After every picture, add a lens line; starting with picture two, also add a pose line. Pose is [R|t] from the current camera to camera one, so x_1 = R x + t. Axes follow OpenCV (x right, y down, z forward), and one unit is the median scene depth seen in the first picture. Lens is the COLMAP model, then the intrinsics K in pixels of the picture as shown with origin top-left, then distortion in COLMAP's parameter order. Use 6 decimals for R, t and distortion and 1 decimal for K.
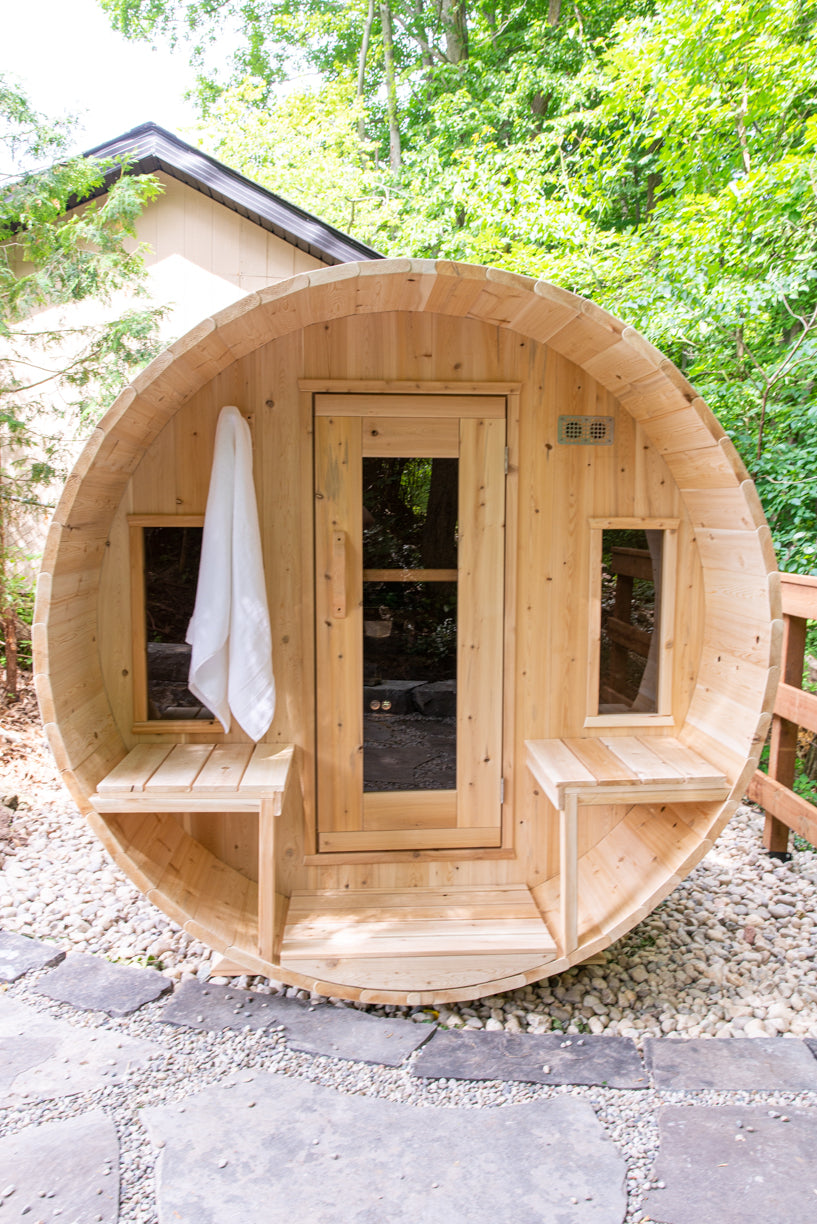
lens RADIAL K [[881.0, 0, 412.6], [0, 881.0, 598.8], [0, 0, 1]] dist [-0.017119, 0.013443]
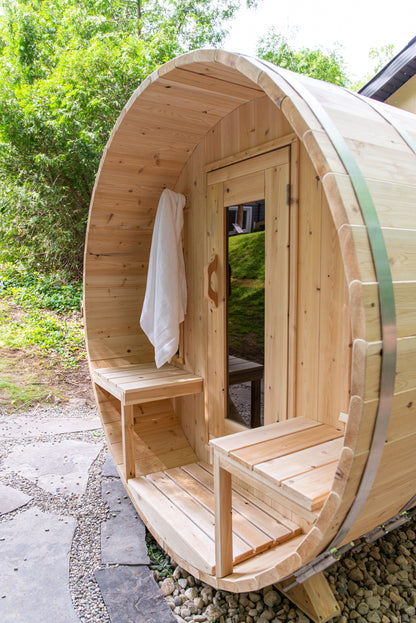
lens RADIAL K [[421.9, 0, 211.4], [0, 421.9, 312.1], [0, 0, 1]] dist [-0.035289, 0.016772]
pose [[0.497820, 0.081816, -0.863413, 0.594863], [-0.075622, 0.995844, 0.050763, -0.009491], [0.863977, 0.040022, 0.501938, 0.601145]]
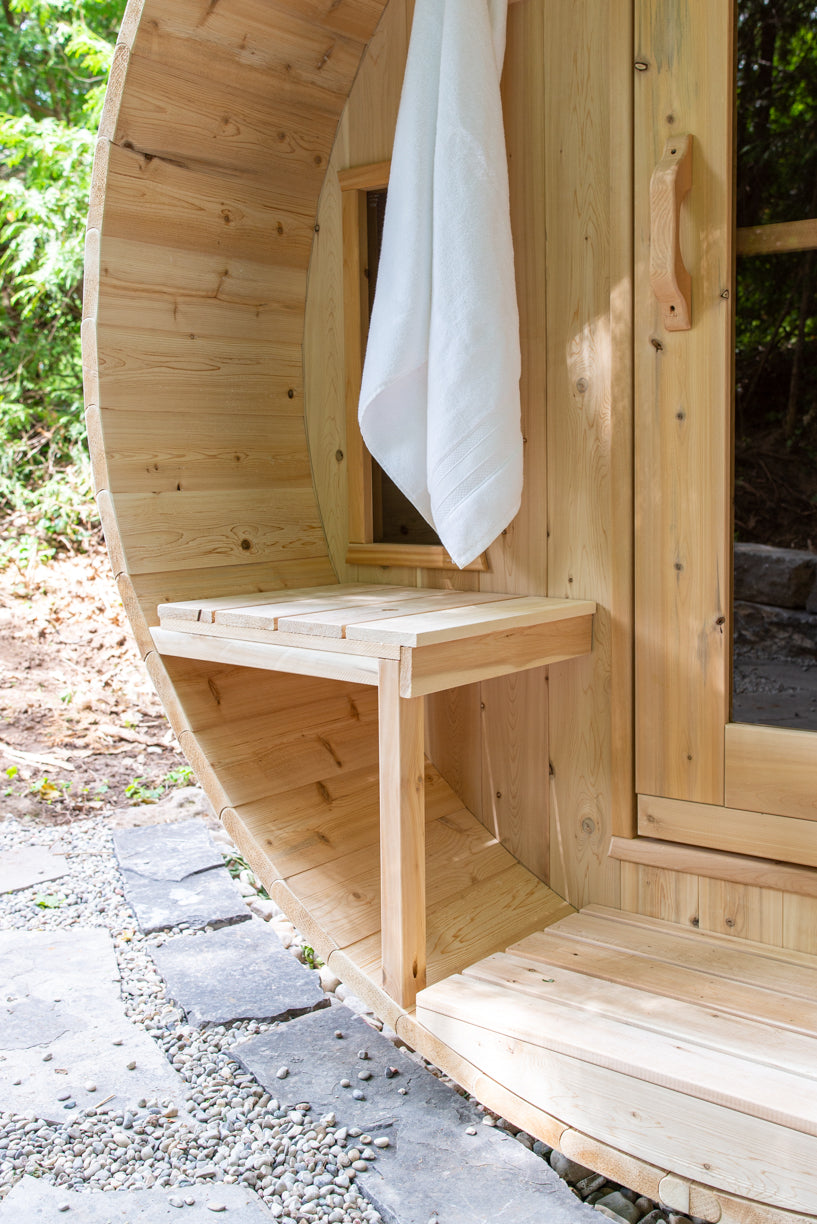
lens RADIAL K [[1238.1, 0, 434.6], [0, 1238.1, 577.7], [0, 0, 1]] dist [0.008755, 0.000000]
pose [[0.756110, 0.049468, -0.652572, 0.249812], [-0.043120, 0.998738, 0.025747, 0.139858], [0.653022, 0.008671, 0.757289, 0.429196]]
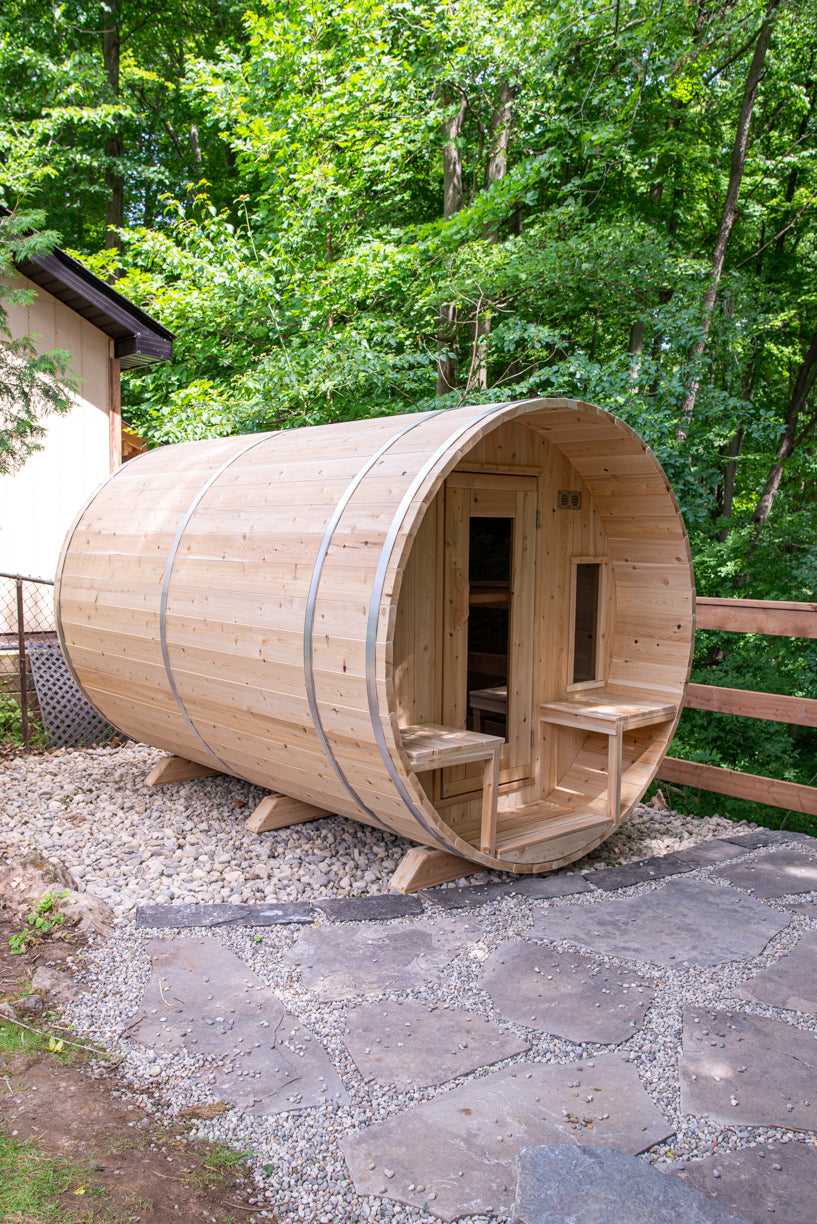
lens RADIAL K [[989.9, 0, 438.9], [0, 989.9, 657.7], [0, 0, 1]] dist [-0.015299, 0.001108]
pose [[0.781518, -0.074553, 0.619413, -1.091920], [0.048204, 0.997082, 0.059191, -0.029607], [-0.622018, -0.016401, 0.782831, -0.224035]]
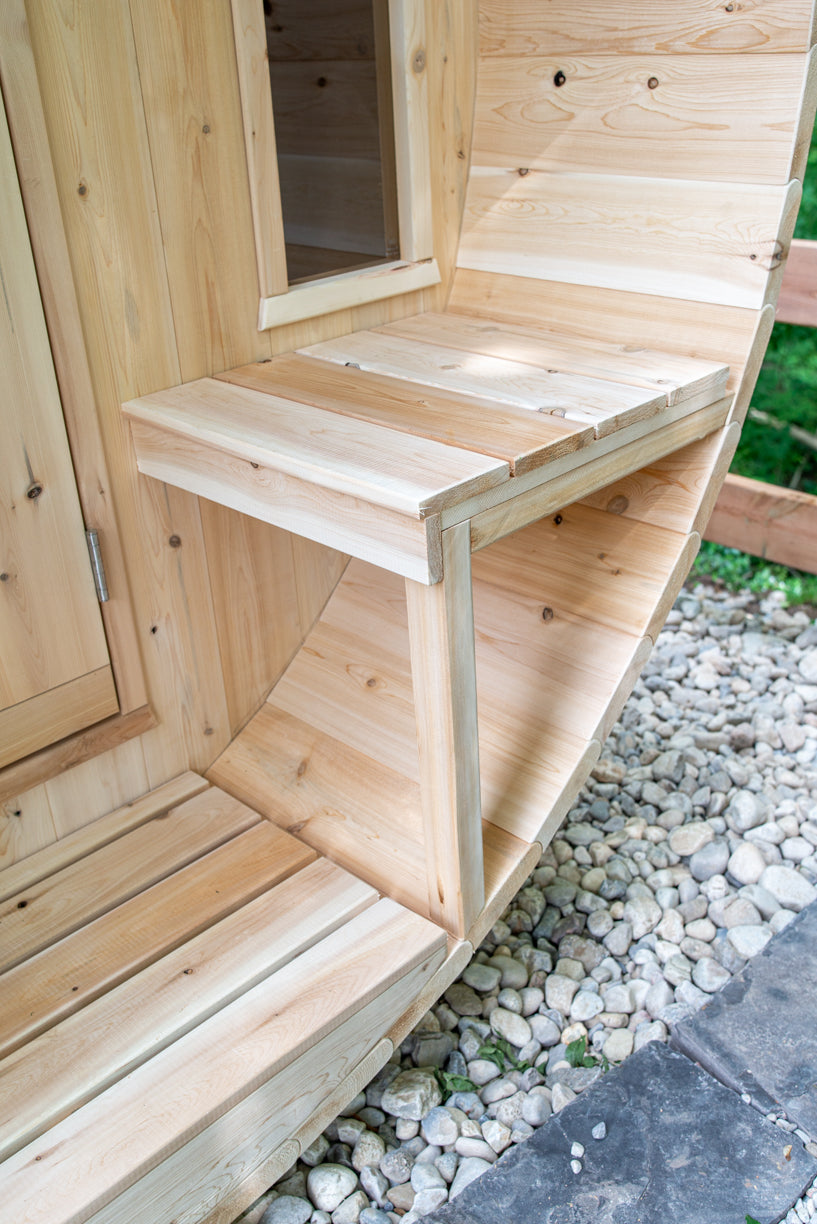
lens RADIAL K [[1158.9, 0, 413.6], [0, 1158.9, 617.5], [0, 0, 1]] dist [-0.002765, 0.000000]
pose [[0.751301, -0.336798, 0.567551, -0.068163], [0.107701, 0.911019, 0.398050, 0.074254], [-0.651113, -0.237930, 0.720723, 0.616429]]
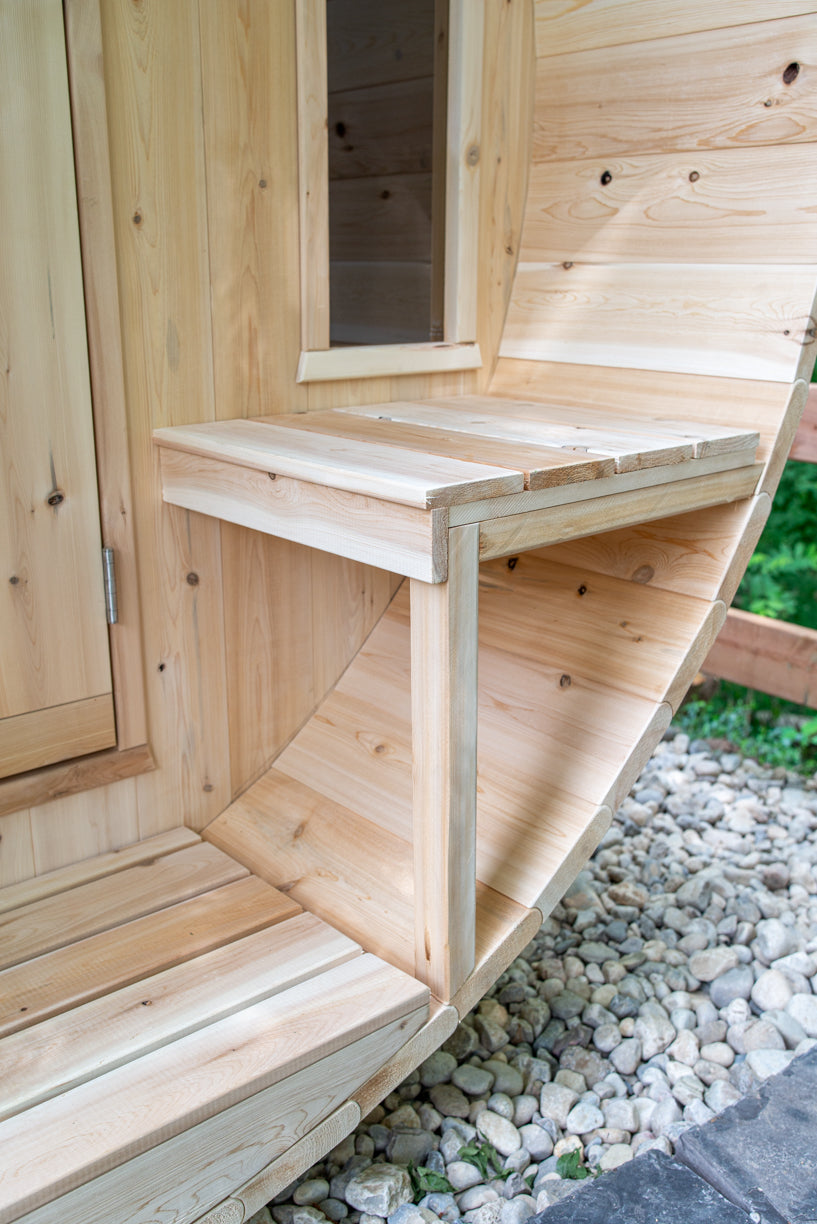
lens RADIAL K [[1158.9, 0, 413.9], [0, 1158.9, 617.2], [0, 0, 1]] dist [-0.002765, 0.000000]
pose [[0.797701, -0.173448, 0.577572, -0.064861], [0.050184, 0.973516, 0.223042, 0.141480], [-0.600962, -0.148936, 0.785279, 0.602245]]
